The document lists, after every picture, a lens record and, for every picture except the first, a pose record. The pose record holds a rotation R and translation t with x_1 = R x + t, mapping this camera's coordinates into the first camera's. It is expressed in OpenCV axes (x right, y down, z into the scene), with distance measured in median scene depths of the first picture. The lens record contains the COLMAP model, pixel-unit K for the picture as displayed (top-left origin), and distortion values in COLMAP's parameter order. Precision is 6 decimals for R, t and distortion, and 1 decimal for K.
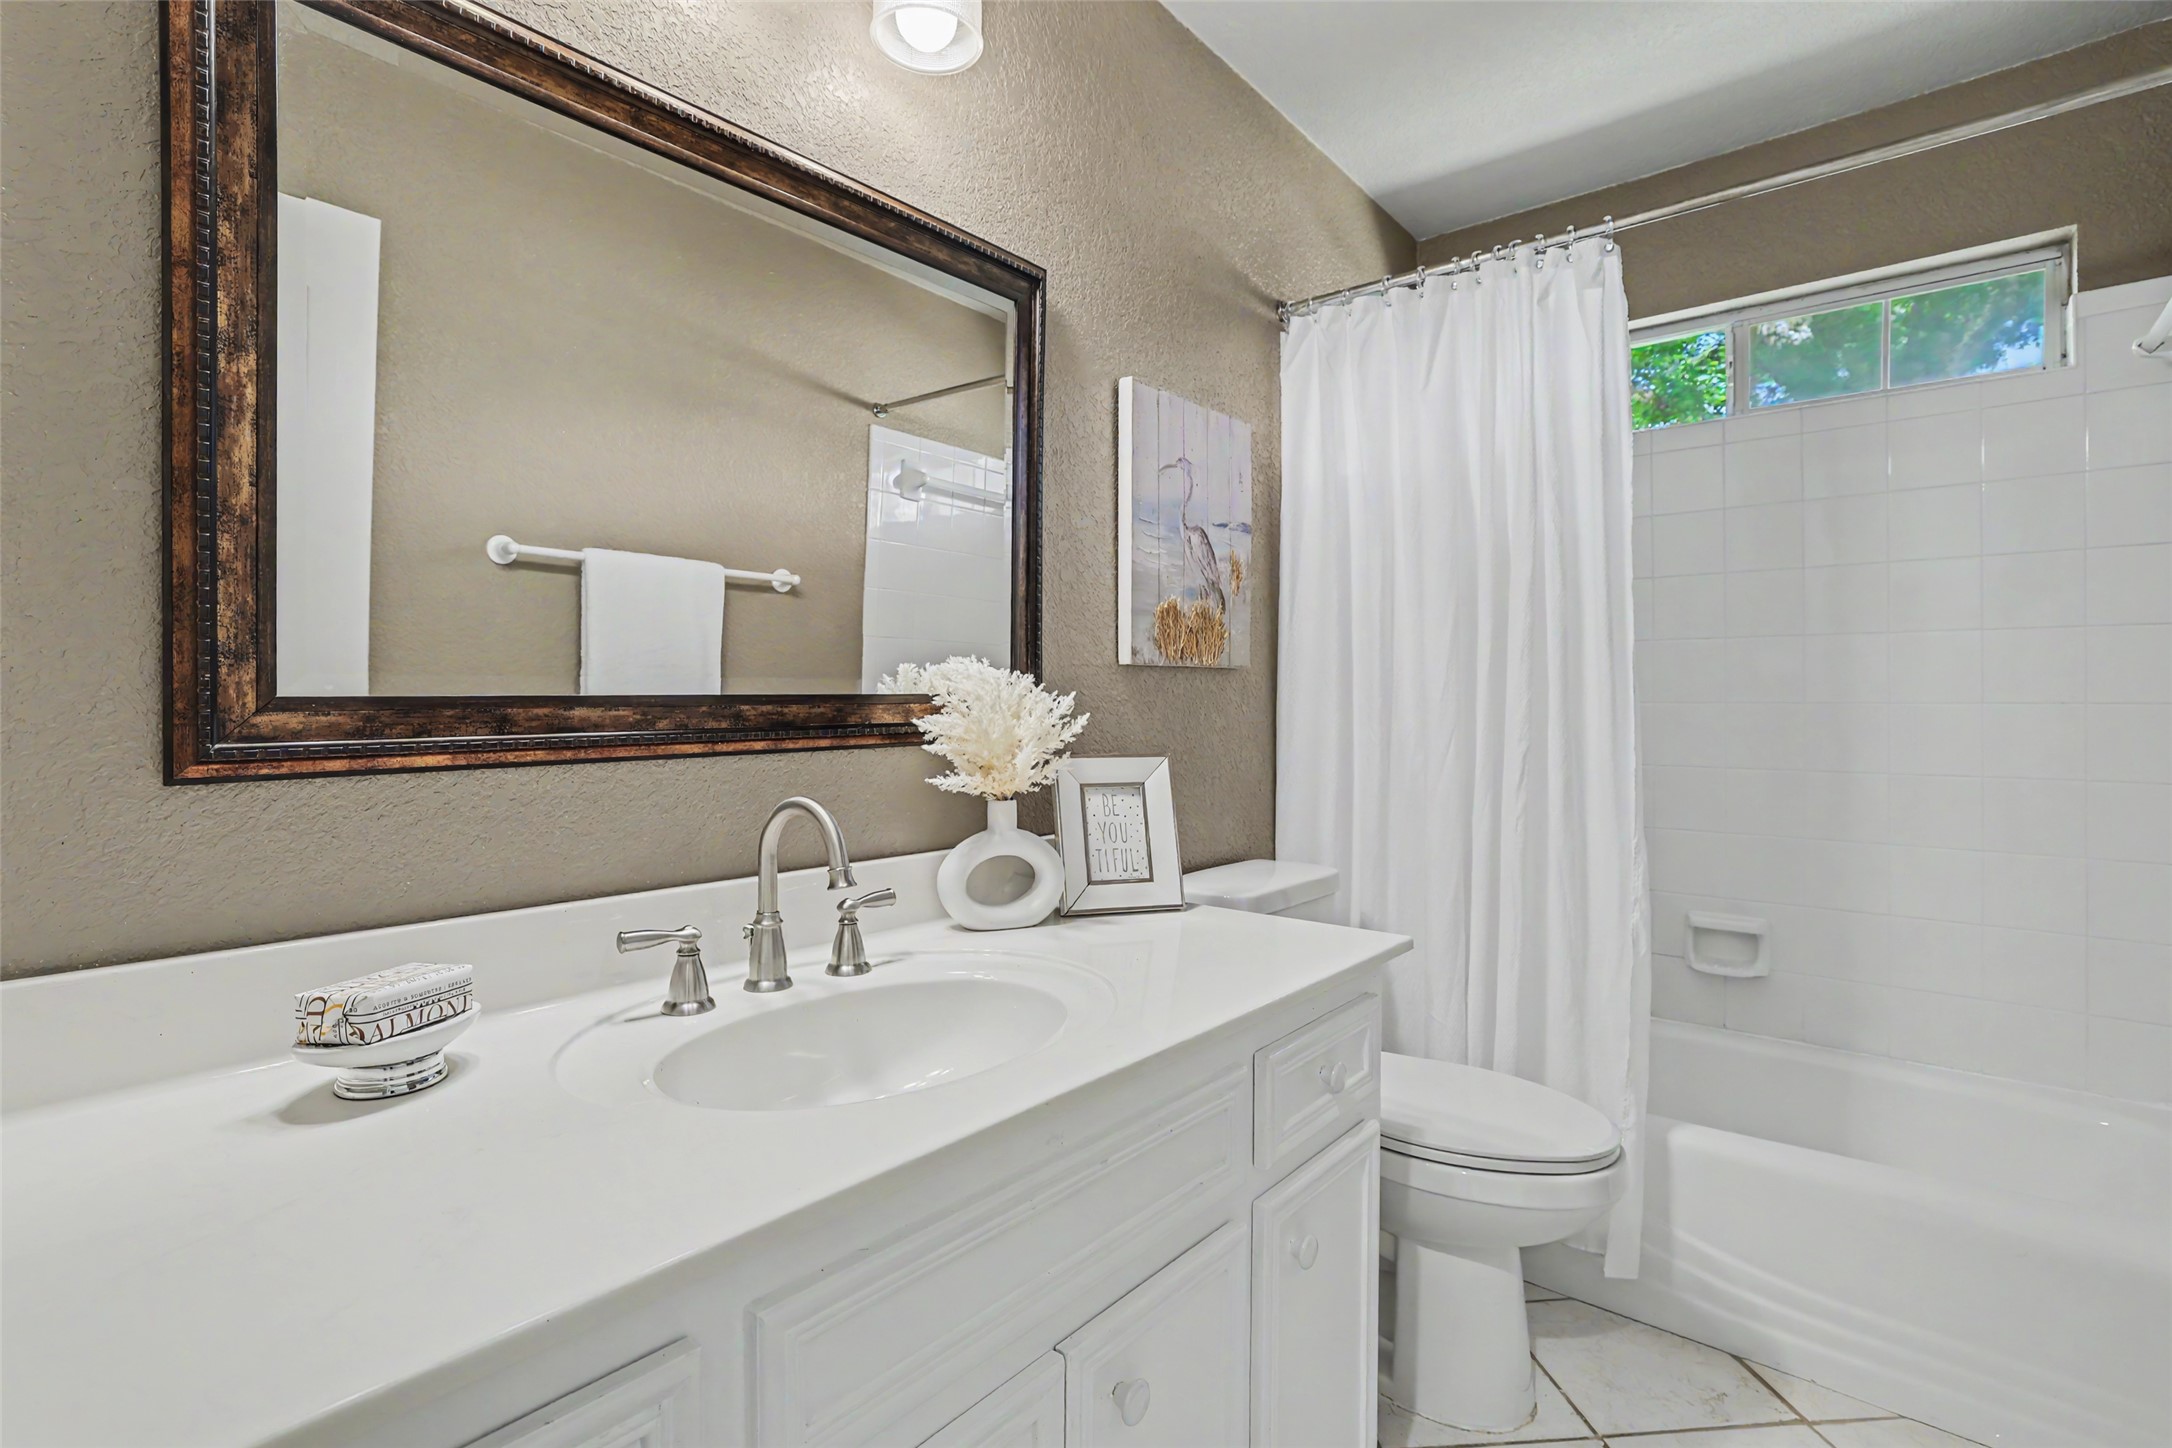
lens RADIAL K [[1048.6, 0, 1083.3], [0, 1048.6, 705.1], [0, 0, 1]] dist [-0.015450, 0.003422]
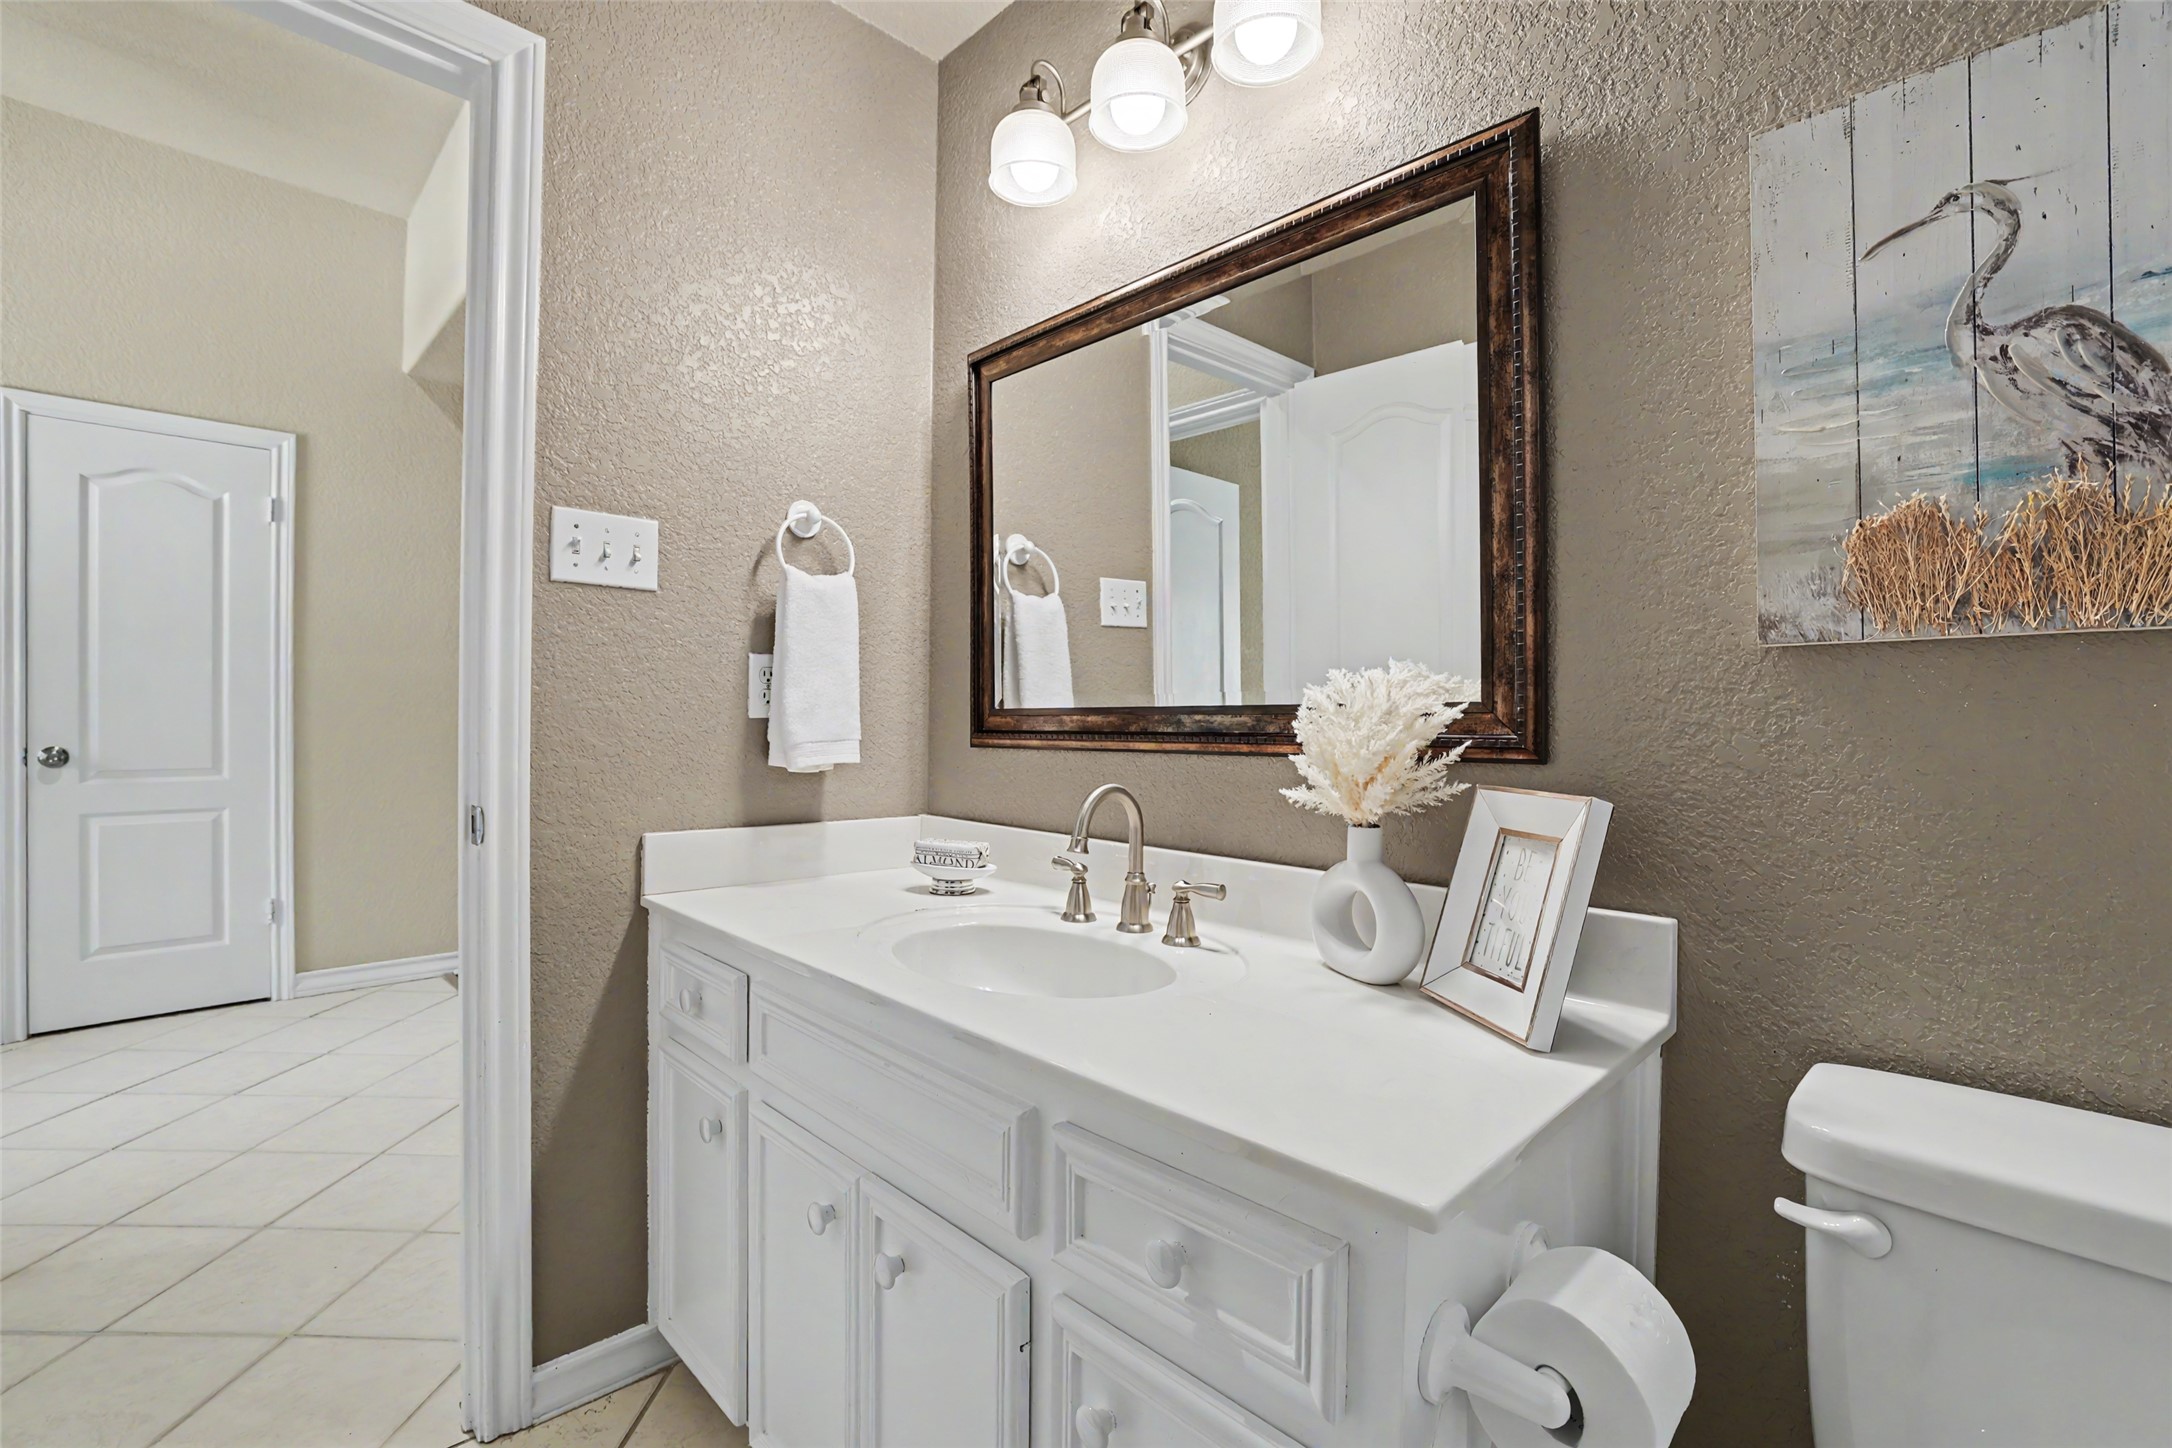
lens RADIAL K [[976.7, 0, 1084.3], [0, 976.7, 717.0], [0, 0, 1]] dist [-0.031771, 0.003211]
pose [[-0.121310, 0.005727, -0.992598, 0.785896], [-0.004518, 0.999970, 0.006321, -0.003372], [0.992604, 0.005252, -0.121280, 0.933651]]
